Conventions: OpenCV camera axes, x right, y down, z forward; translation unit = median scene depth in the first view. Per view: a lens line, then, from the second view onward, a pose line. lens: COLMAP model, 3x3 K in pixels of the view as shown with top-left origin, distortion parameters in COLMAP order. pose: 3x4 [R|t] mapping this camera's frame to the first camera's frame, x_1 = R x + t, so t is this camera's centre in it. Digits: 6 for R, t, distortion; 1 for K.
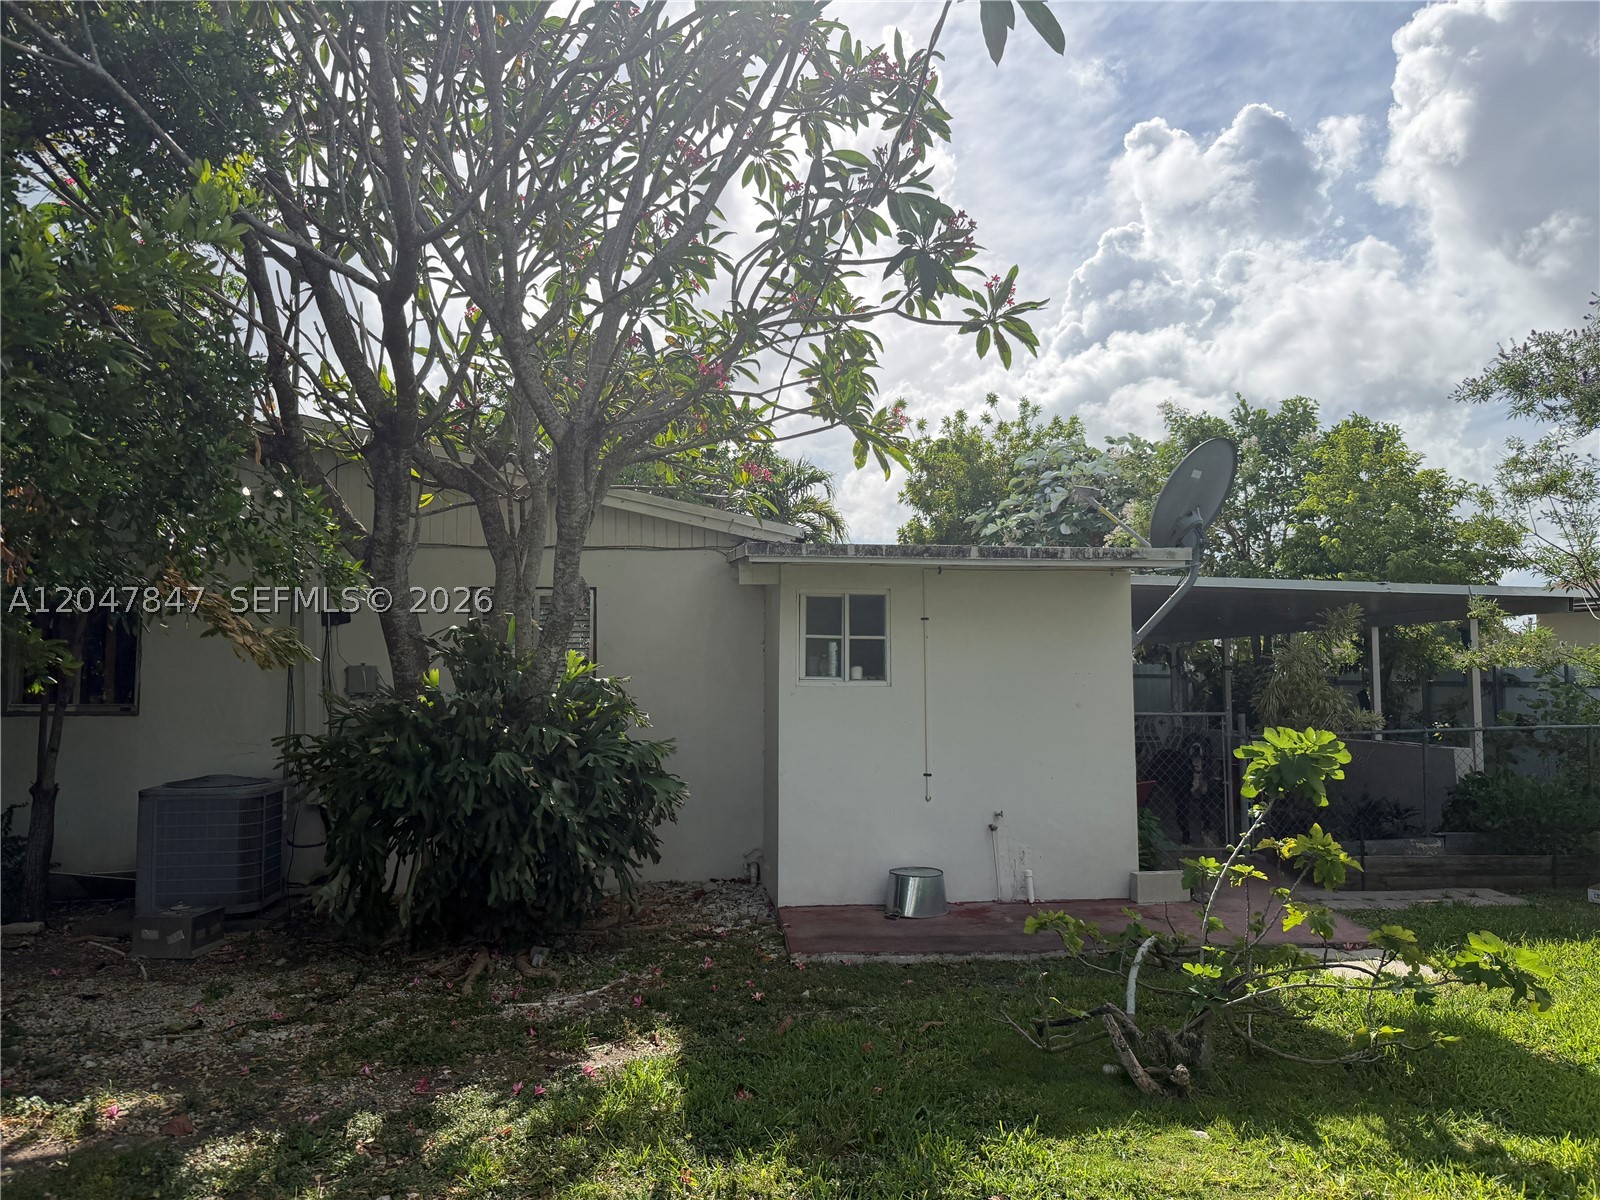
lens RADIAL K [[1133.0, 0, 800.0], [0, 1133.0, 600.0], [0, 0, 1]] dist [0.064931, -0.087485]
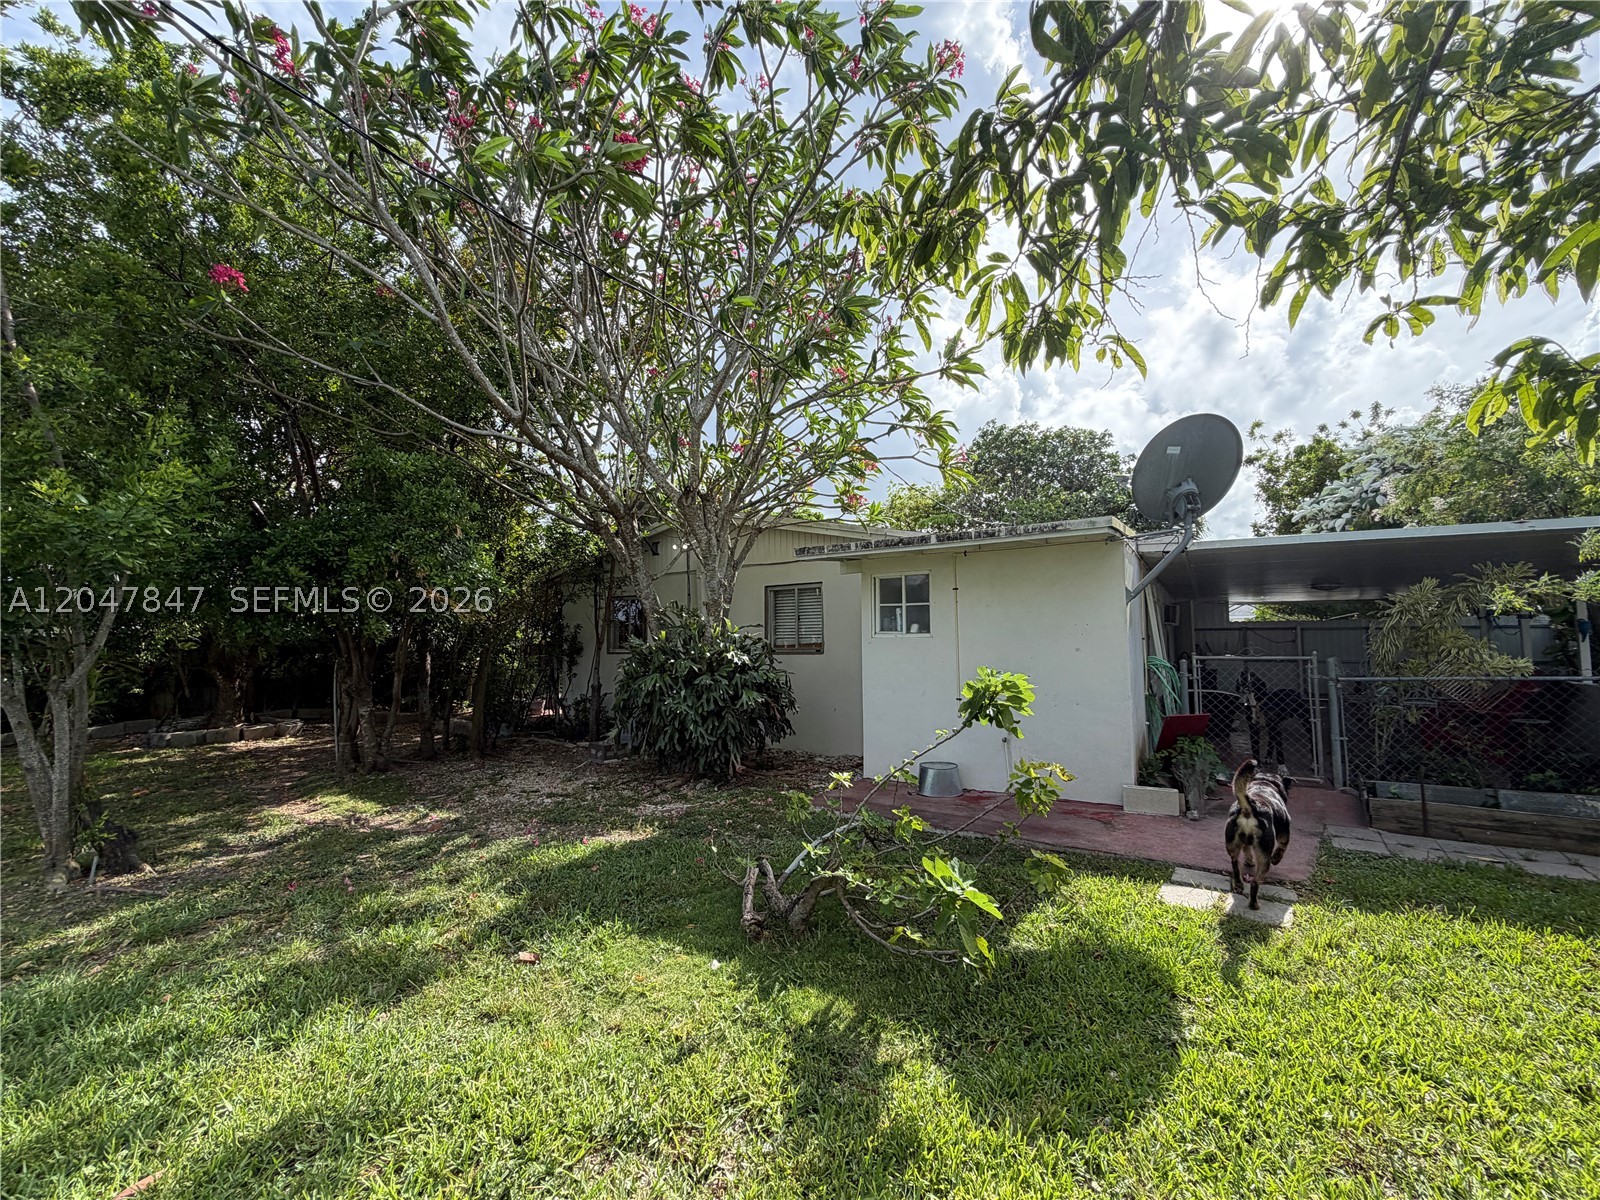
lens RADIAL K [[639.4, 0, 807.9], [0, 639.4, 601.8], [0, 0, 1]] dist [-0.001349, 0.000280]
pose [[0.772038, -0.048682, -0.633710, 0.520603], [0.054619, 0.998456, -0.010161, 0.033844], [0.633226, -0.026768, 0.773504, 0.288024]]
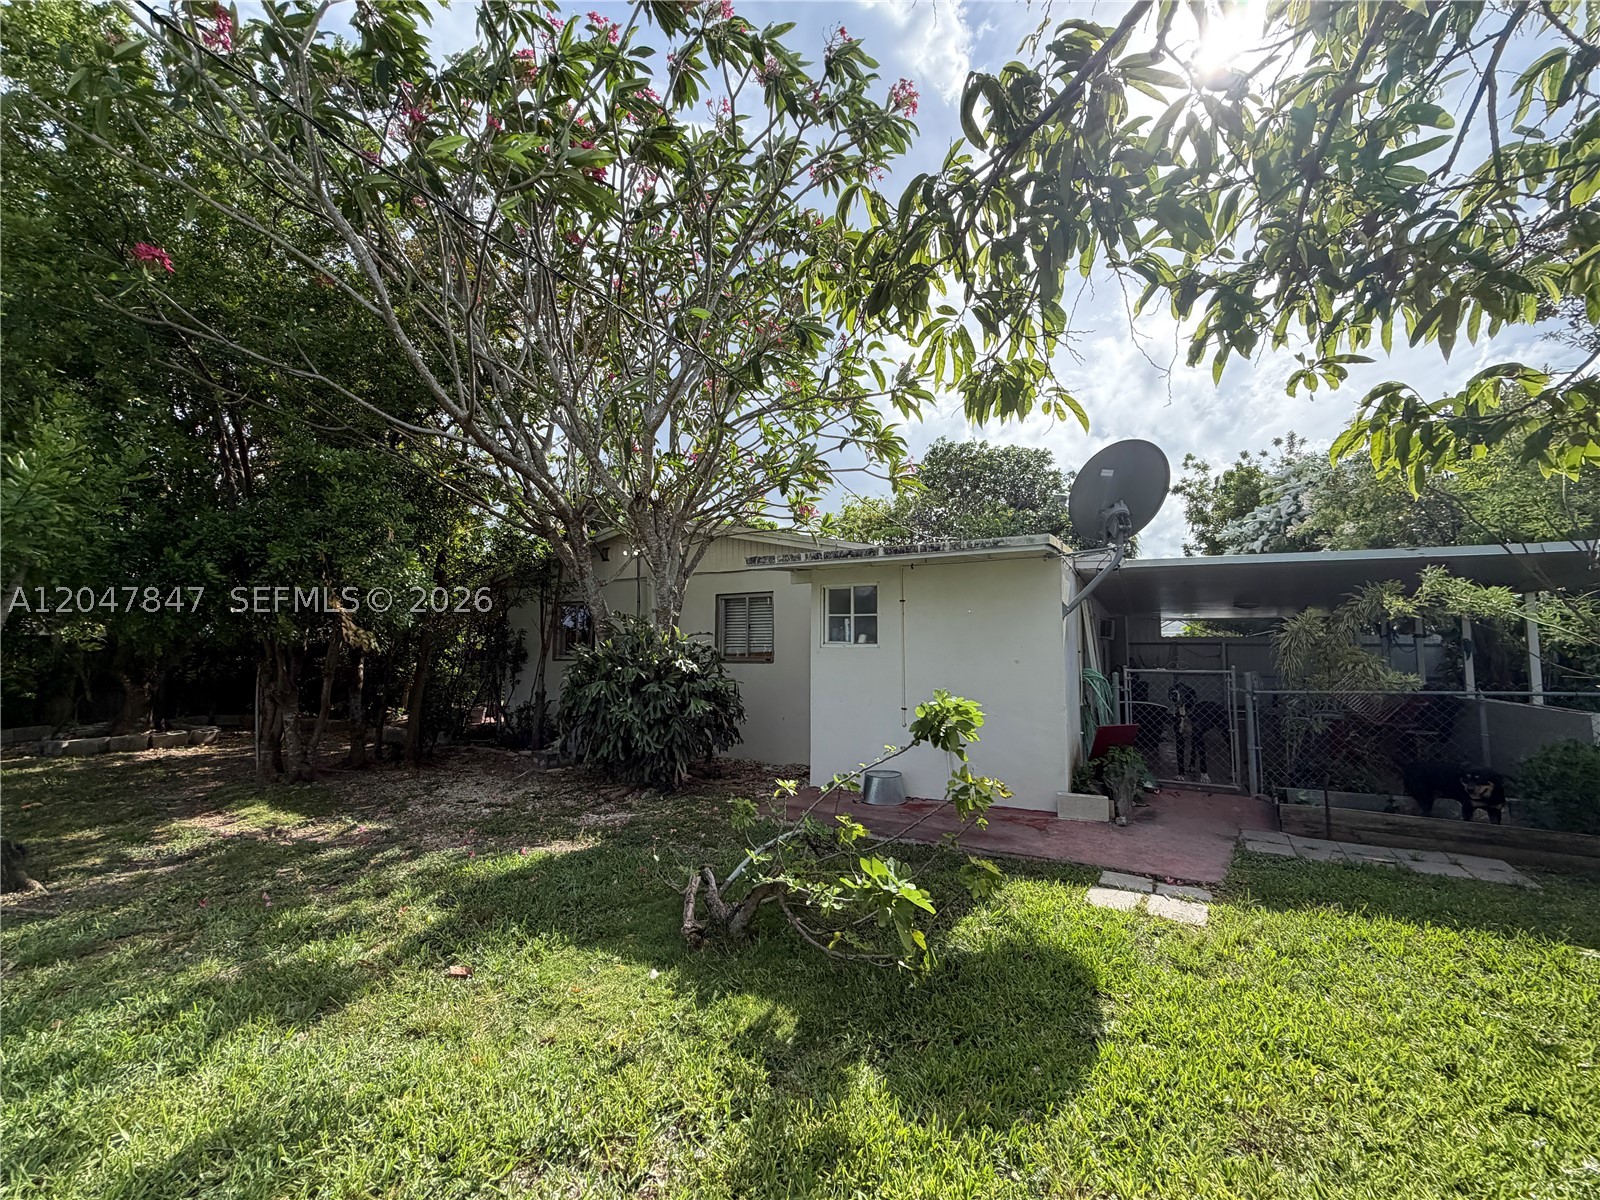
lens RADIAL K [[639.4, 0, 807.9], [0, 639.4, 601.8], [0, 0, 1]] dist [-0.001349, 0.000280]
pose [[0.816387, -0.043180, -0.575889, 0.530751], [0.037917, 0.999057, -0.021158, 0.033649], [0.576259, -0.004563, 0.817254, 0.284963]]
